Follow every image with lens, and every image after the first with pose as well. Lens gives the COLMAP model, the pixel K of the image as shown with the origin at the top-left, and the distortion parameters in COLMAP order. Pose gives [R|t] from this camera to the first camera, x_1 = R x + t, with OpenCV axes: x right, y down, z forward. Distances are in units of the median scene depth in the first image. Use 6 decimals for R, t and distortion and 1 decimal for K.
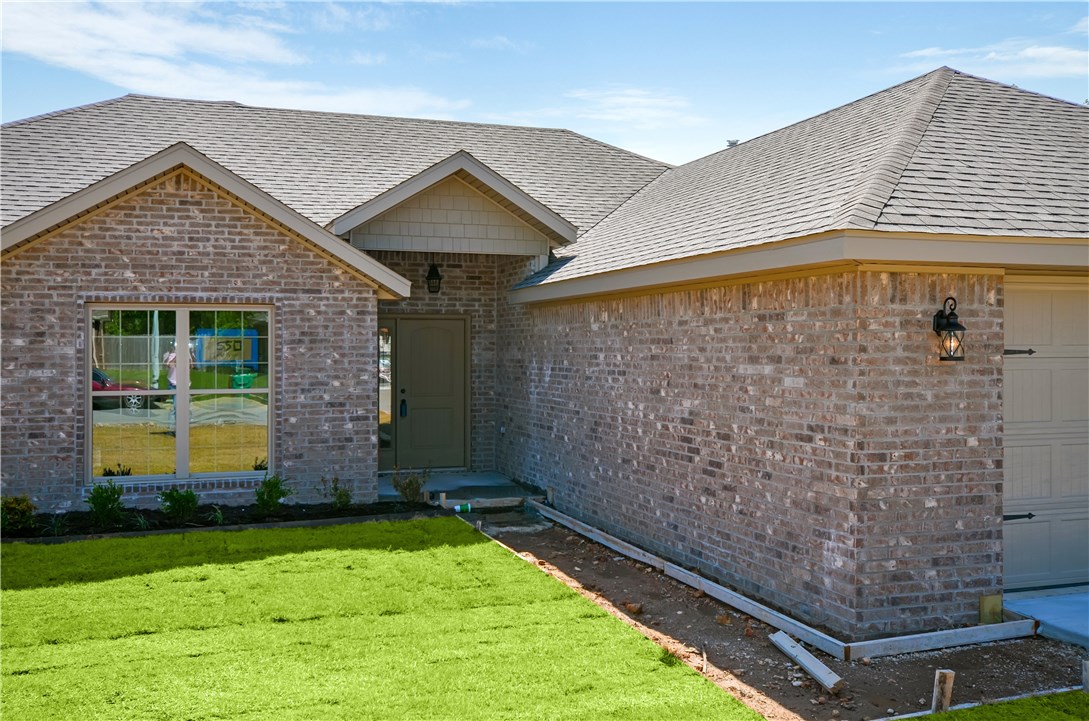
lens RADIAL K [[1057.6, 0, 546.1], [0, 1057.6, 334.3], [0, 0, 1]] dist [0.020510, 0.006918]
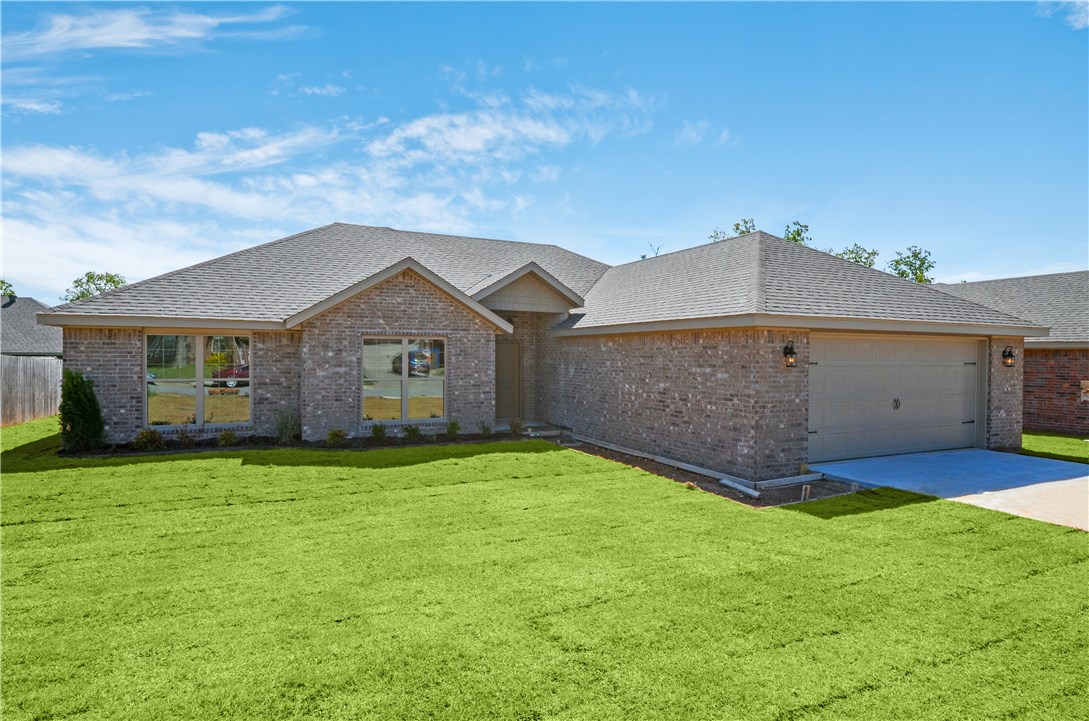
lens RADIAL K [[620.5, 0, 544.2], [0, 620.5, 347.3], [0, 0, 1]] dist [-0.001152, 0.000070]
pose [[0.993182, 0.010103, 0.116136, -0.273931], [-0.010156, 0.999948, -0.000133, -0.011630], [-0.116131, -0.001047, 0.993233, -0.272869]]
